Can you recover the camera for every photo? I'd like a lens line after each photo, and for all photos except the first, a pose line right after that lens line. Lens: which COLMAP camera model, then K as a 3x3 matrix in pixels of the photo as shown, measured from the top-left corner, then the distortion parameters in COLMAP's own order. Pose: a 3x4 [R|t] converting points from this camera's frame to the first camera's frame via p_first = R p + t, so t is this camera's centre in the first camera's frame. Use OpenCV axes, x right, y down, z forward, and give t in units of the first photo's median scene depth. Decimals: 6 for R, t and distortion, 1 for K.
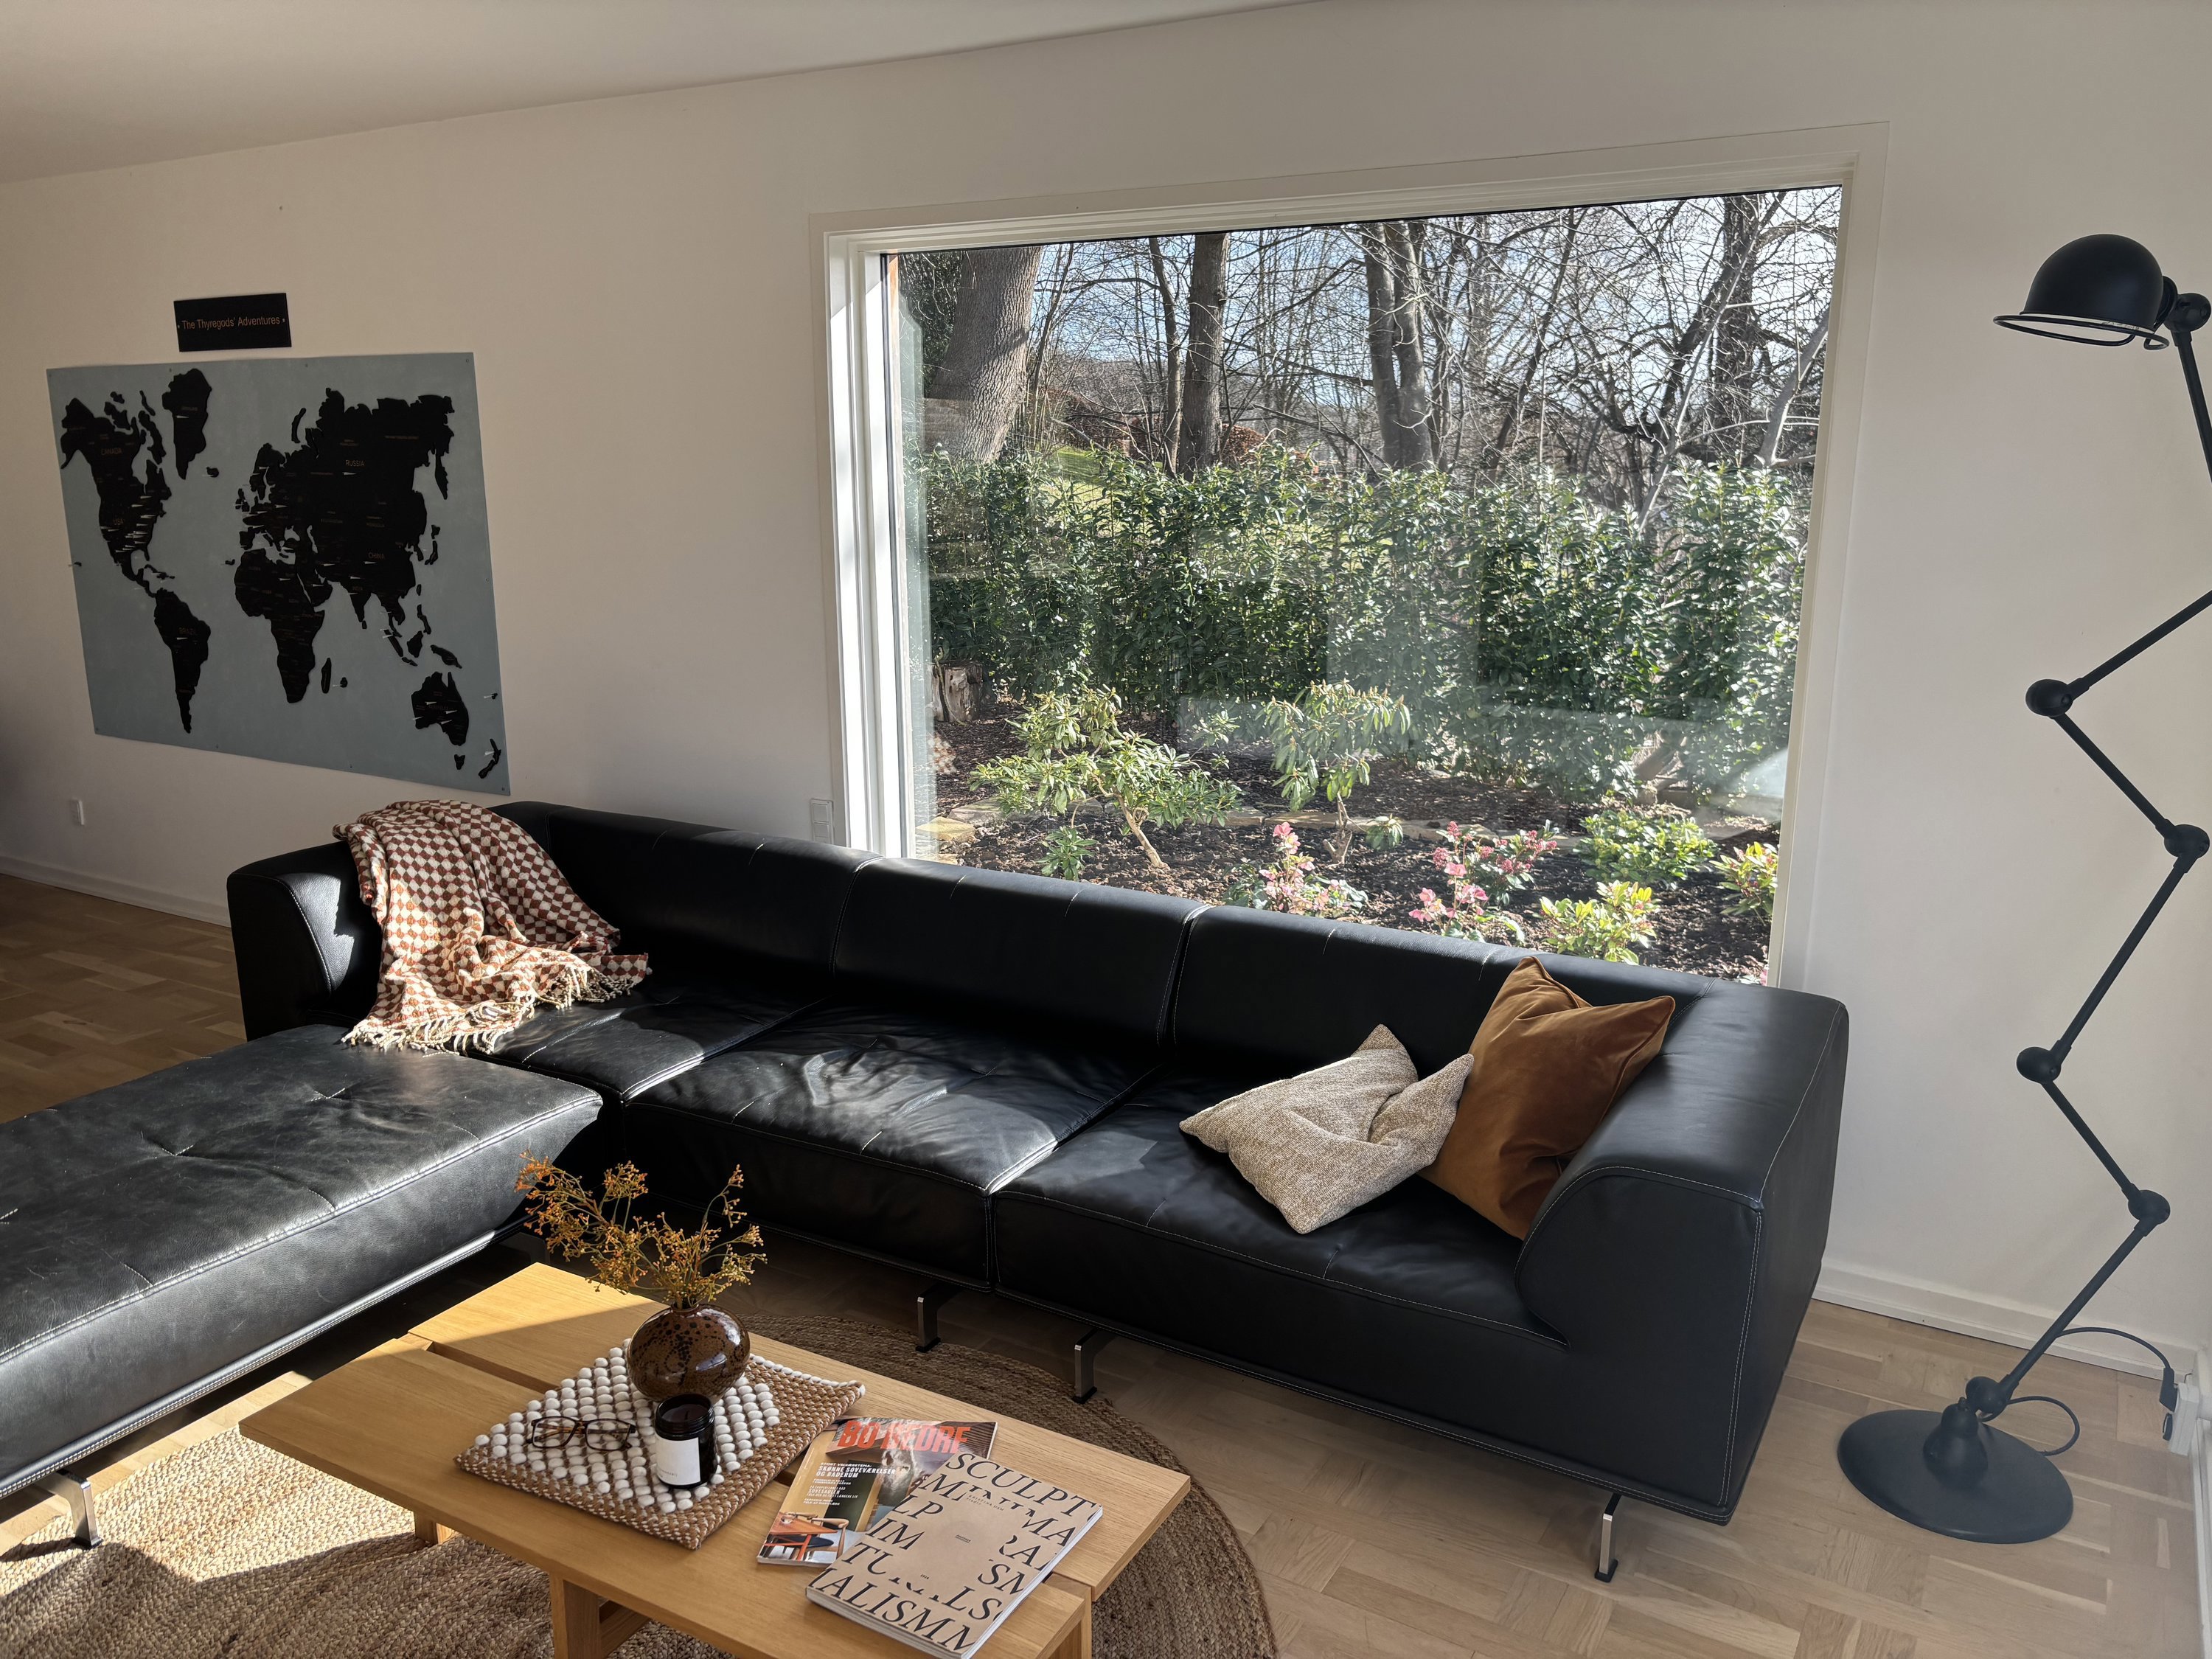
lens RADIAL K [[1675.7, 0, 1120.4], [0, 1675.7, 842.1], [0, 0, 1]] dist [0.053227, -0.054986]
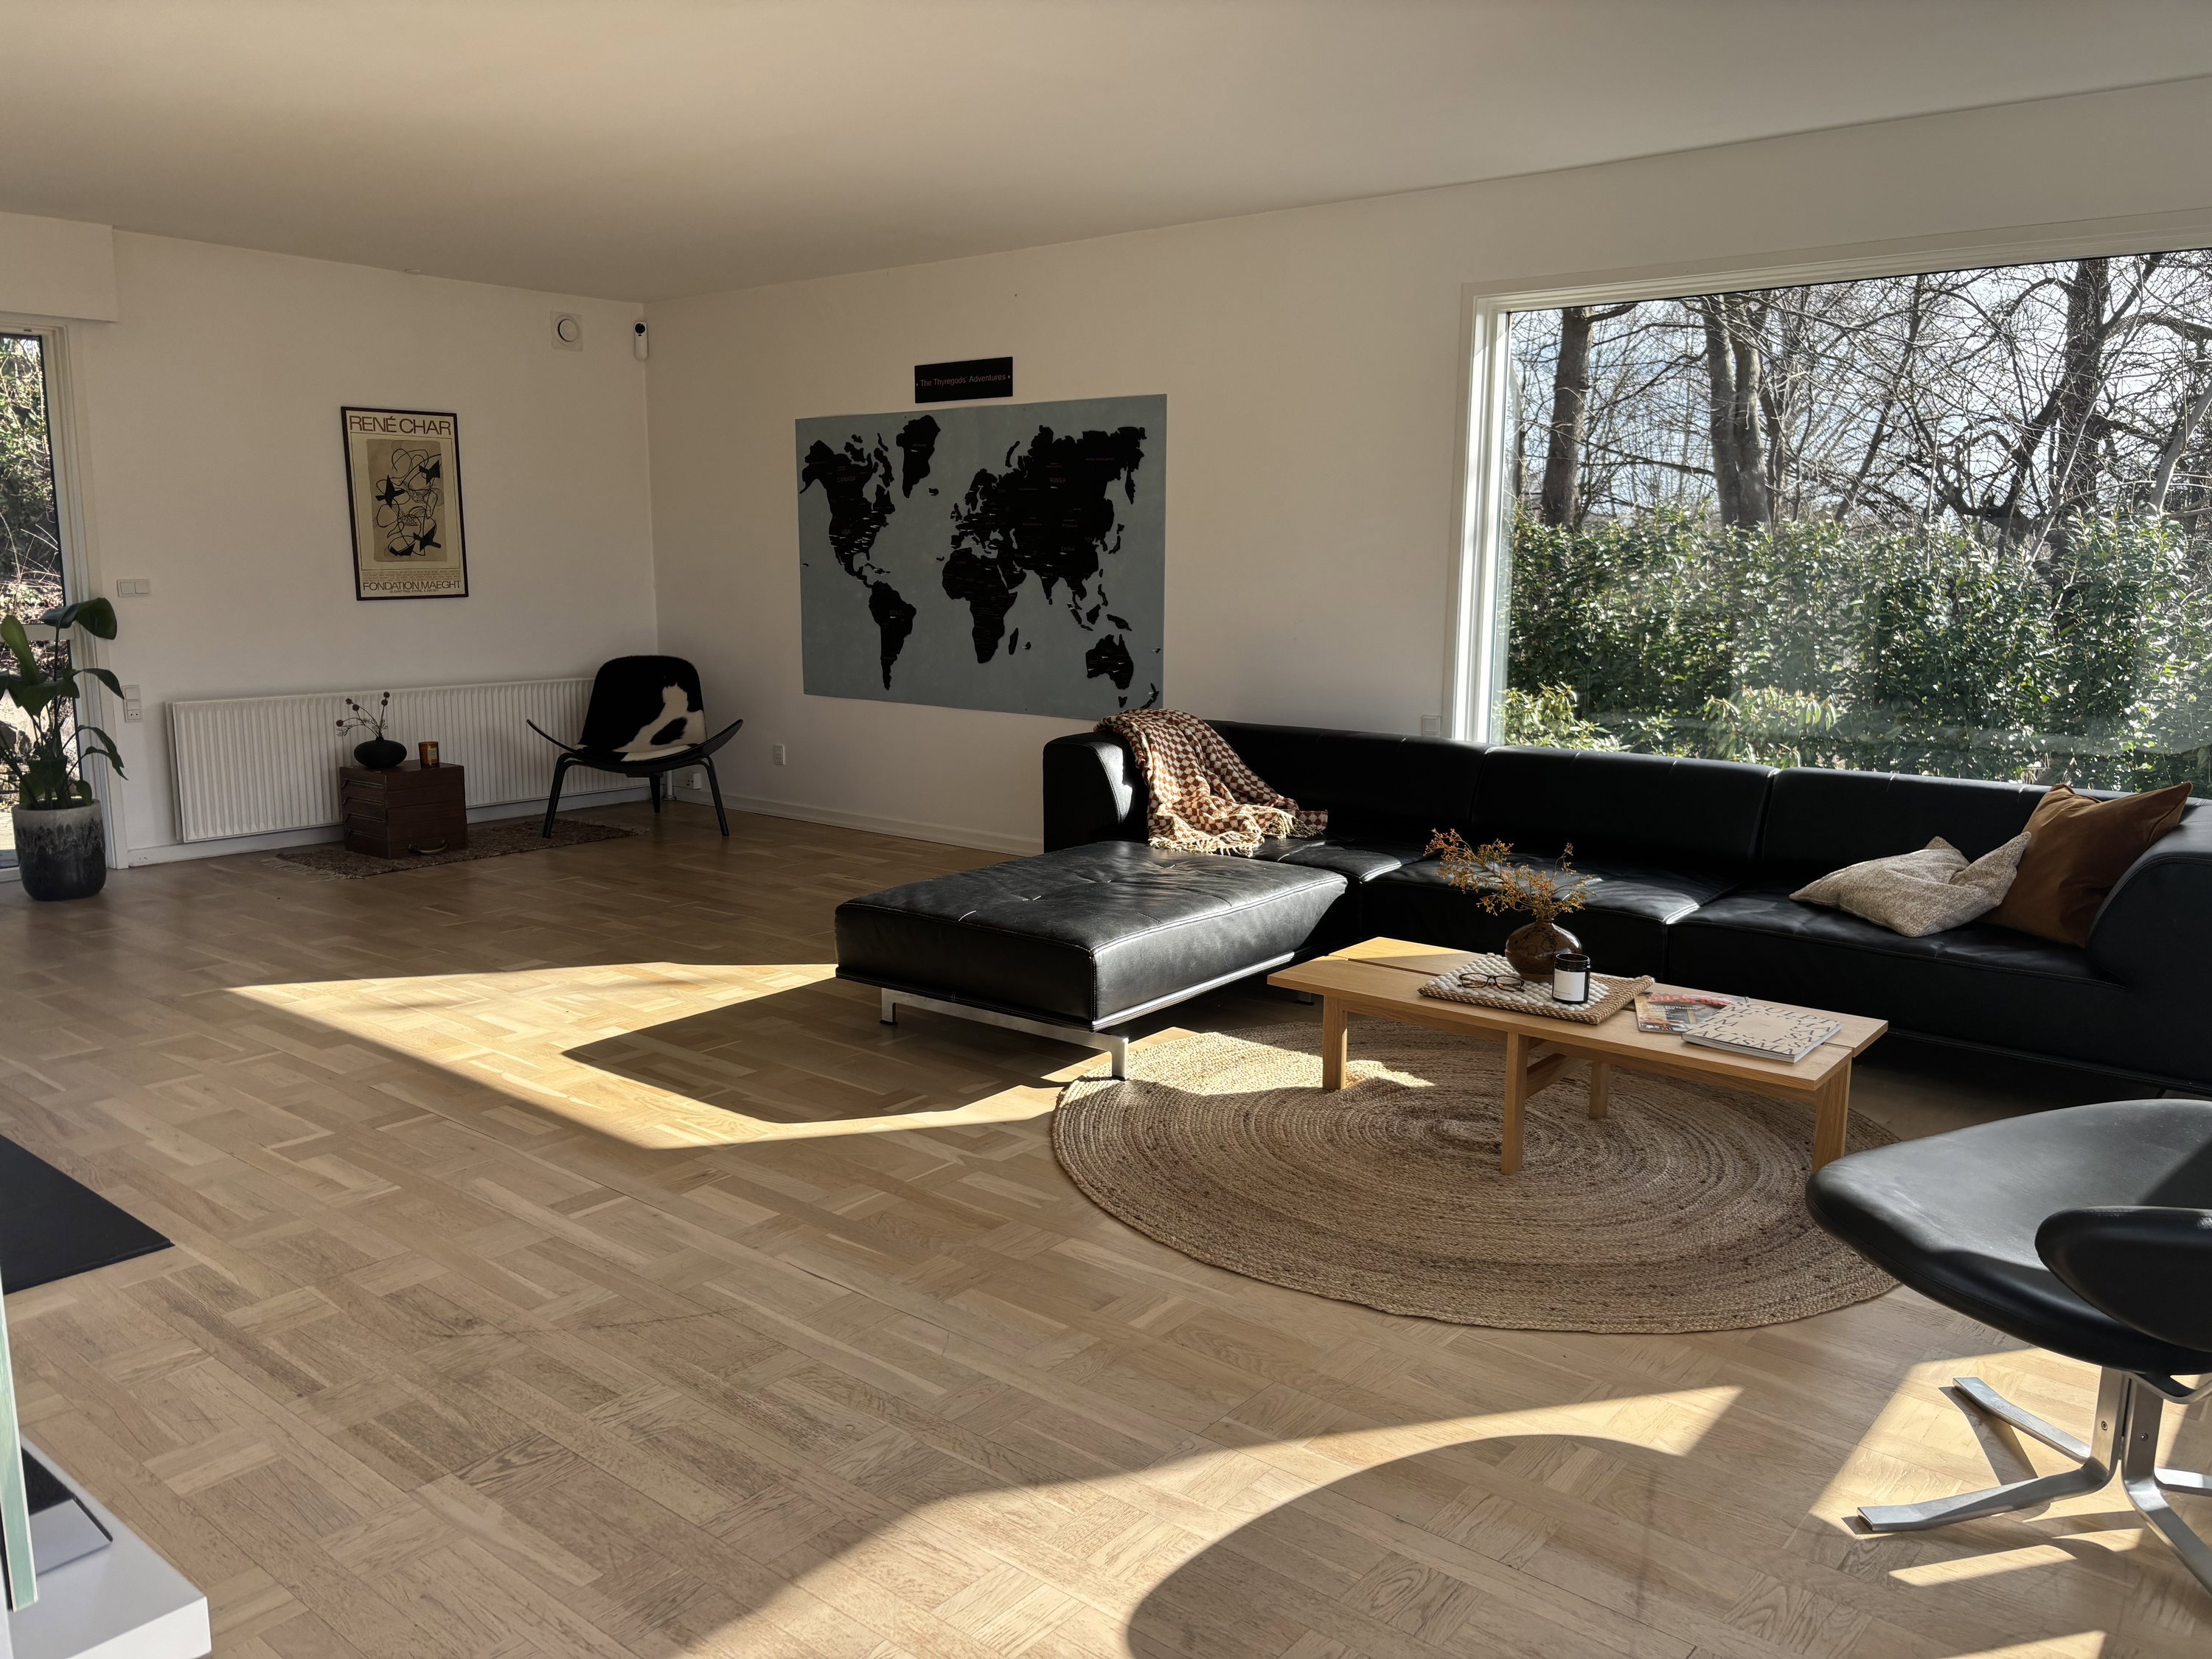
lens RADIAL K [[1675.7, 0, 1099.2], [0, 1675.7, 882.5], [0, 0, 1]] dist [0.053227, -0.054986]
pose [[0.987075, 0.037180, -0.155884, -0.186147], [-0.043201, 0.998439, -0.035414, 0.136164], [0.154323, 0.041691, 0.987140, -0.293234]]
